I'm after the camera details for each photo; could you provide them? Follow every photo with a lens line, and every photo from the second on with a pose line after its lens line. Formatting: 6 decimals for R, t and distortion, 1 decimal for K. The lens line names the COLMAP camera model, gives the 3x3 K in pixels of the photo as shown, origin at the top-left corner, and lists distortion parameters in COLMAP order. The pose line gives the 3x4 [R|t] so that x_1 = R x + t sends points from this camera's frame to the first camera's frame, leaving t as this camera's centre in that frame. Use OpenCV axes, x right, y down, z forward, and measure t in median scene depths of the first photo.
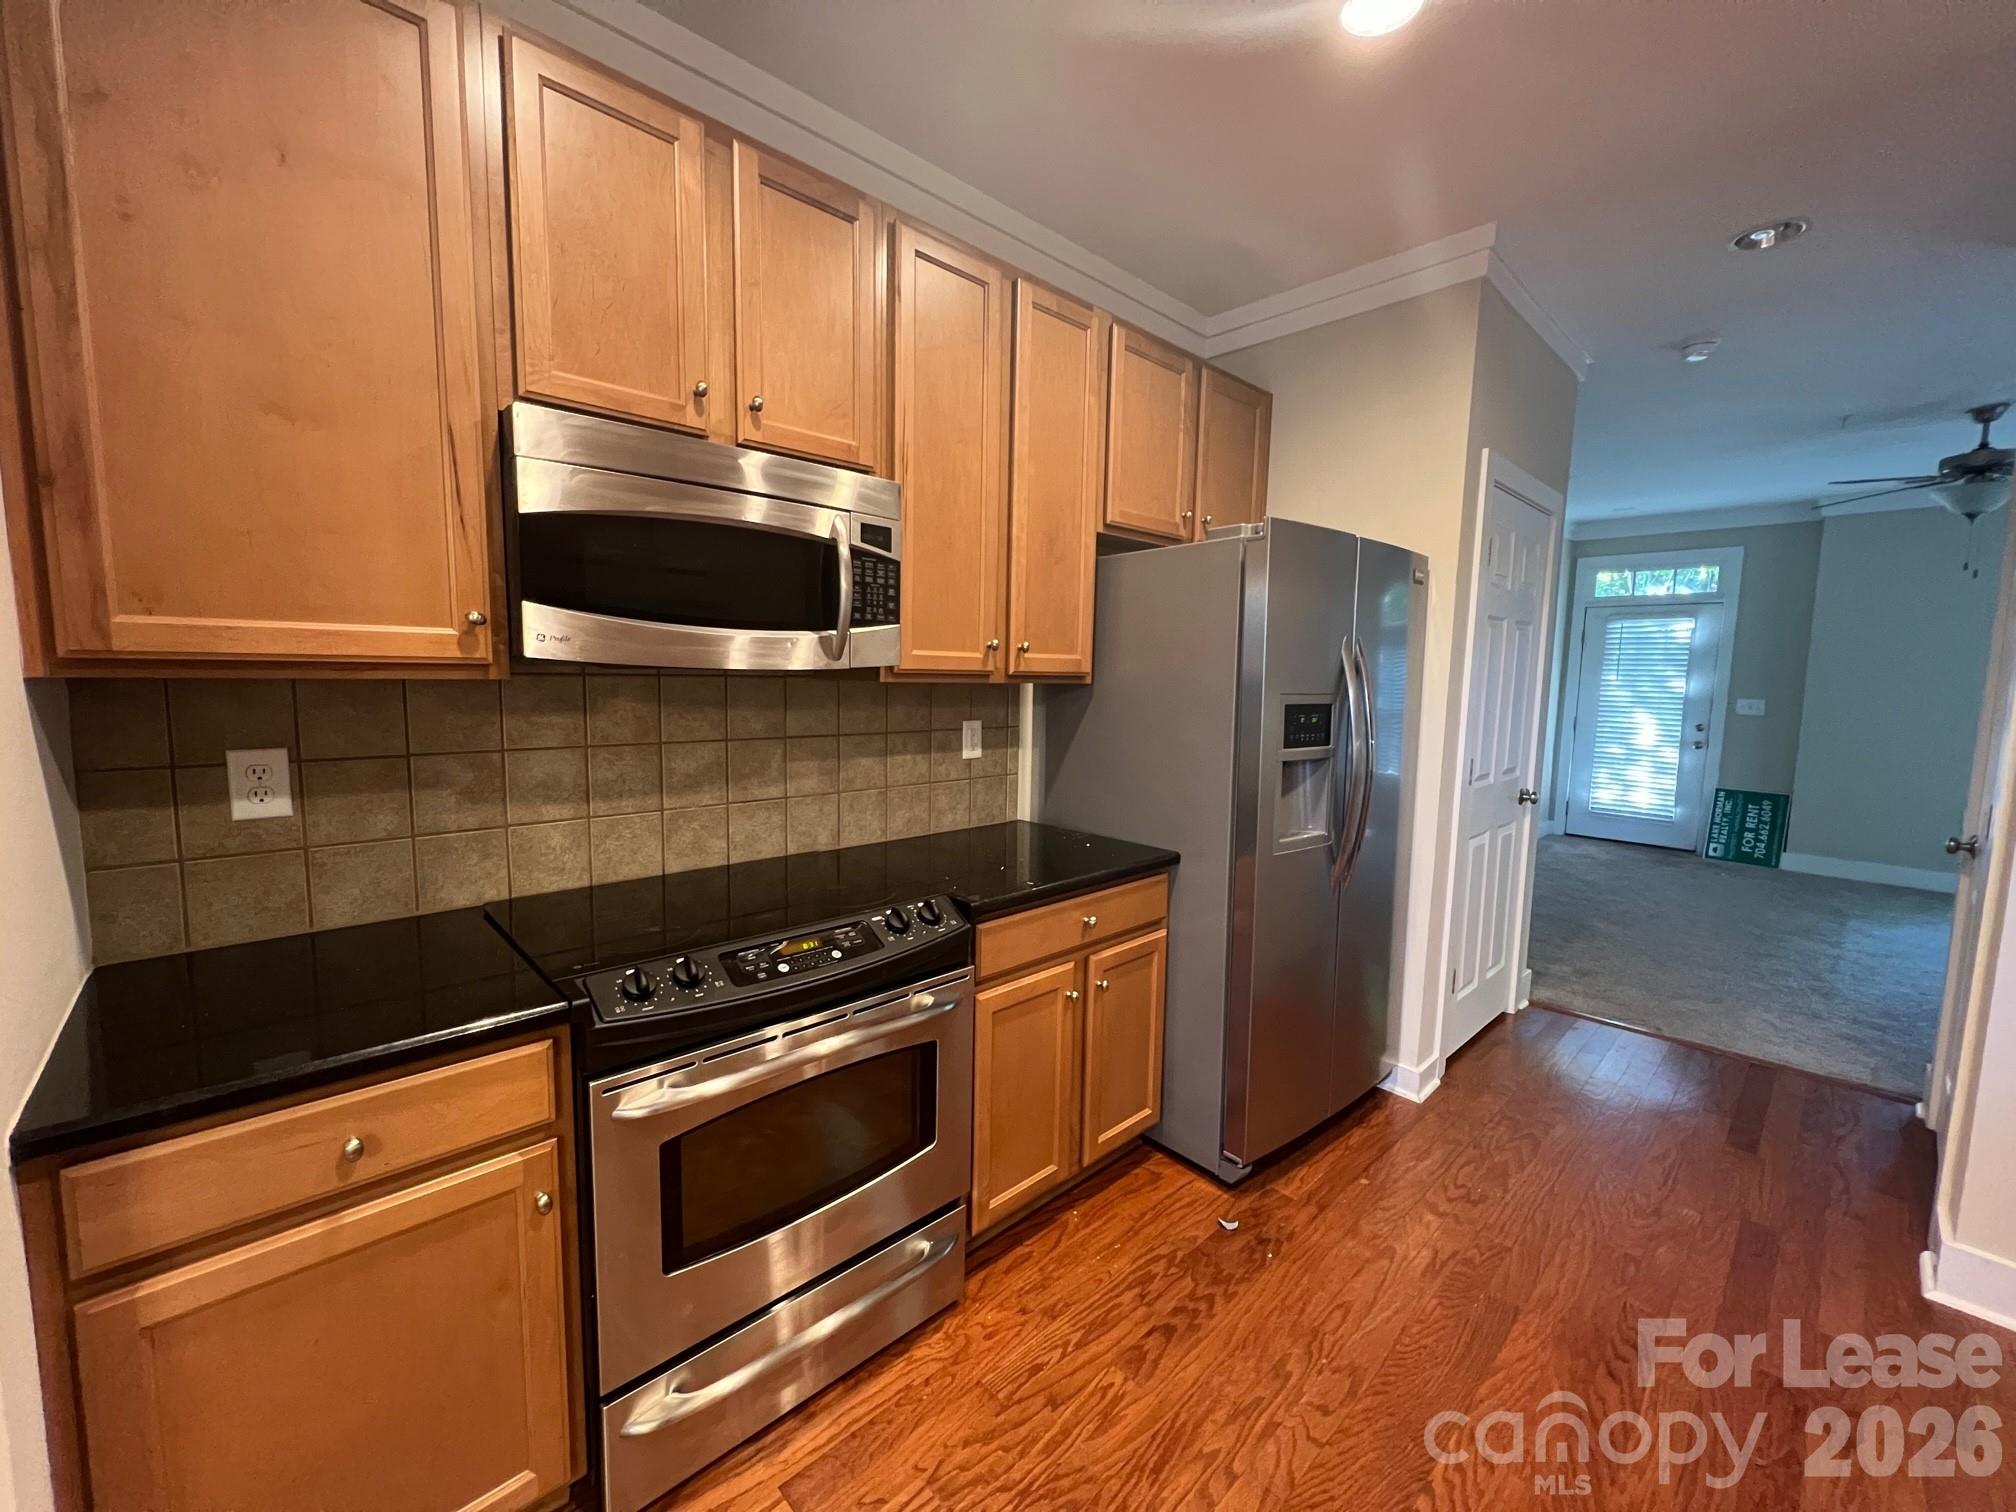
lens RADIAL K [[805.2, 0, 1011.5], [0, 805.2, 752.7], [0, 0, 1]] dist [-0.001747, -0.000215]
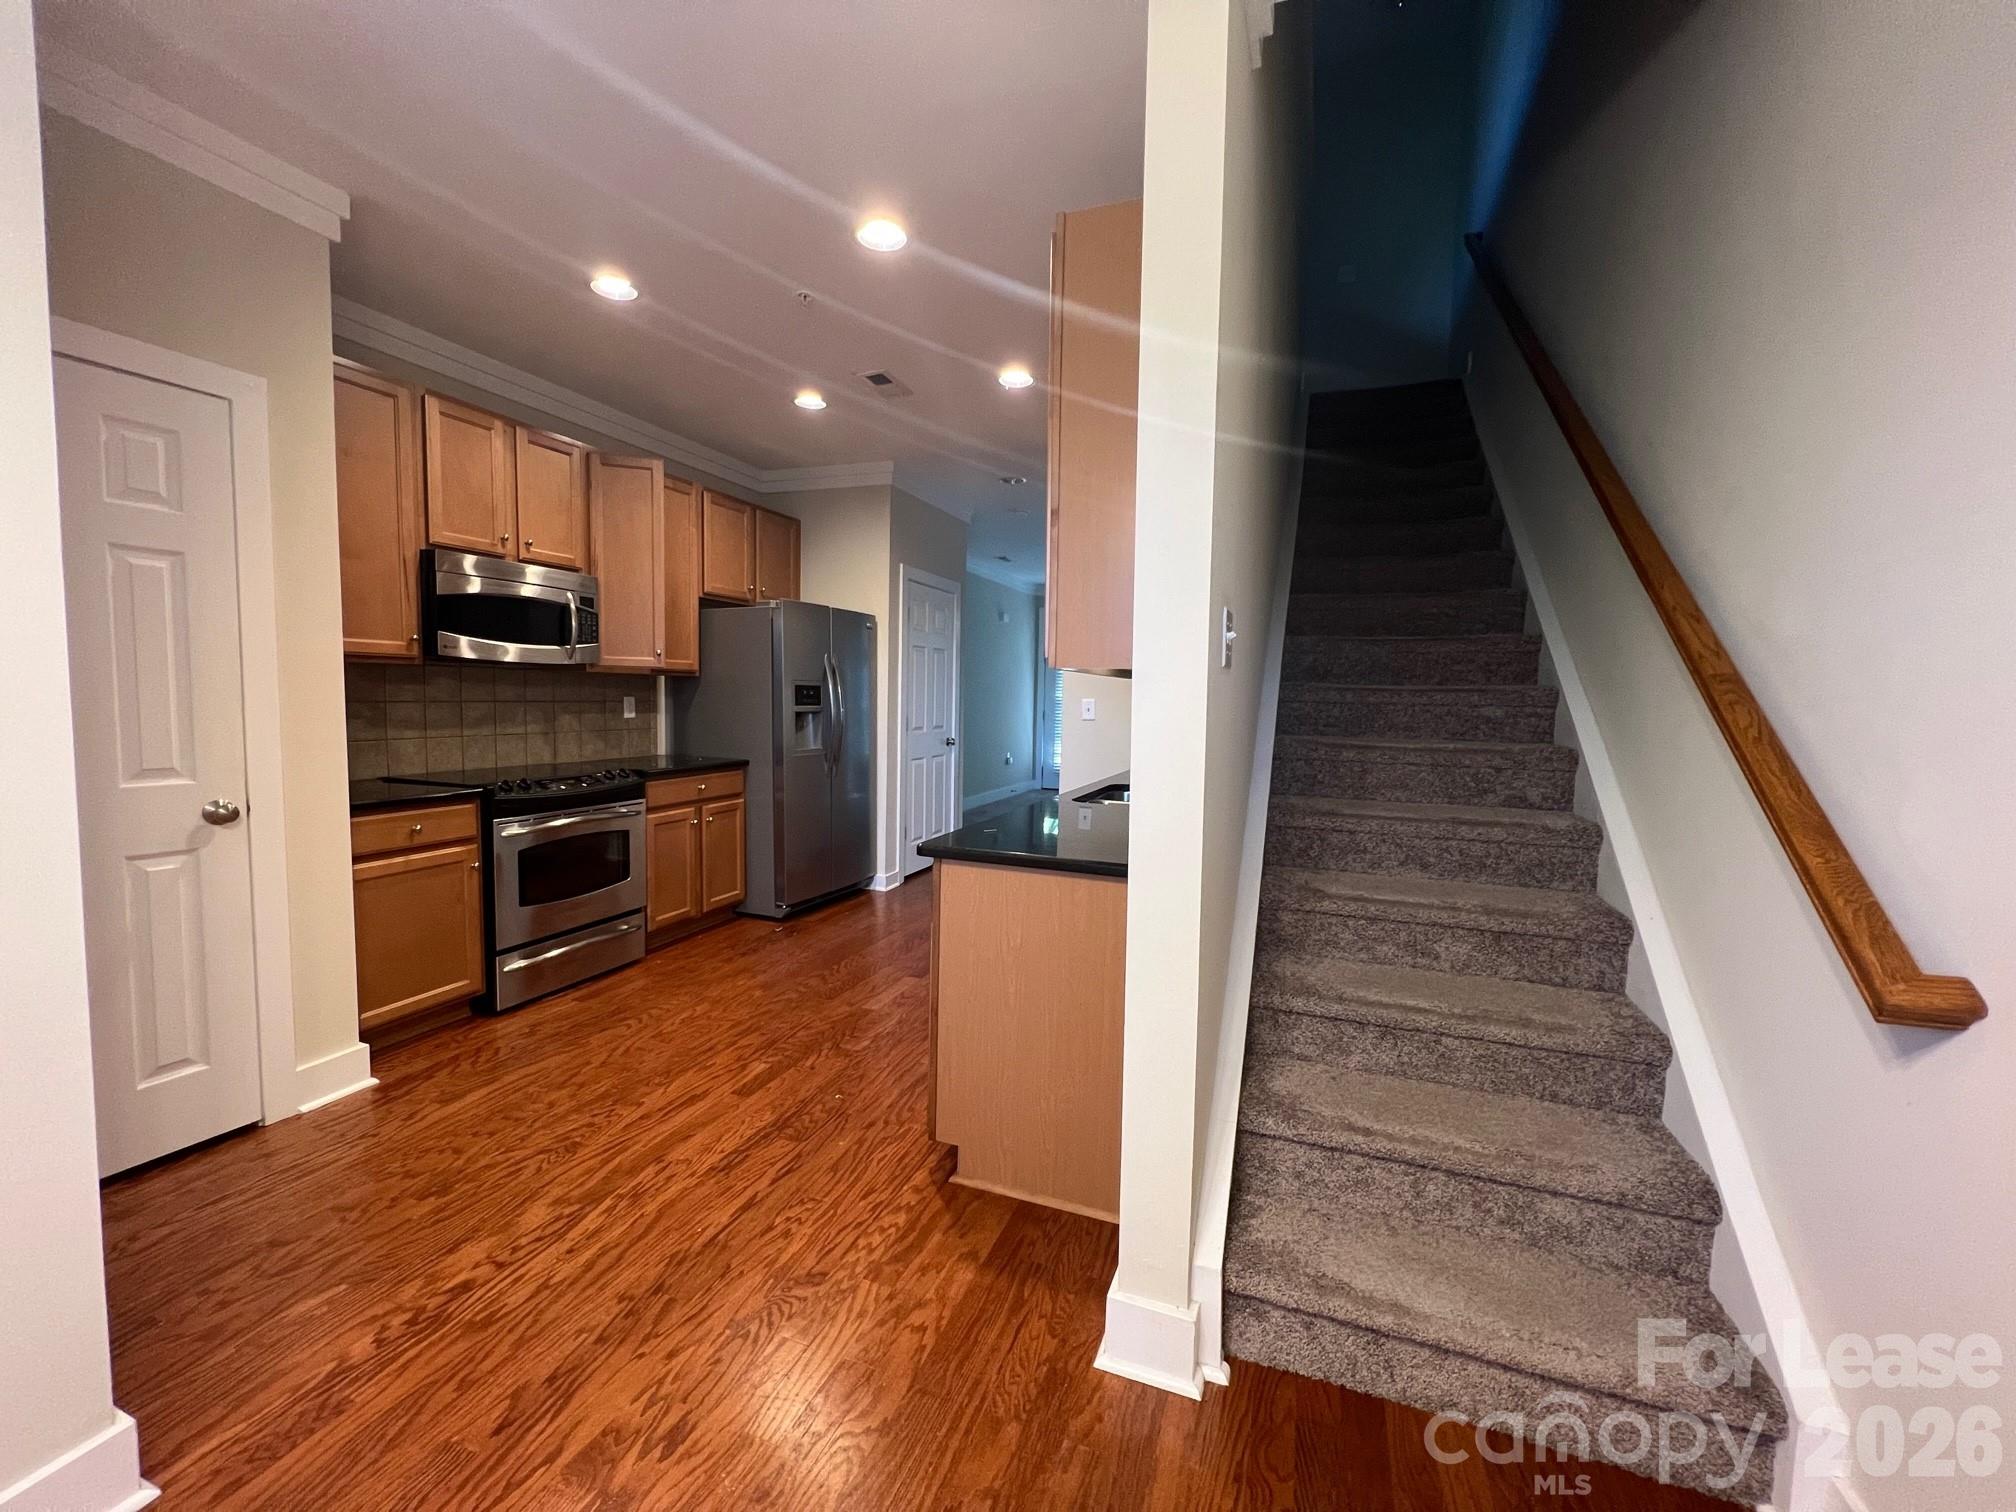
lens RADIAL K [[805.2, 0, 1011.5], [0, 805.2, 752.7], [0, 0, 1]] dist [-0.001747, -0.000215]
pose [[0.897947, -0.033250, 0.438846, -0.090738], [0.042638, 0.999024, -0.011550, 0.171019], [-0.438034, 0.029083, 0.898488, -1.183895]]
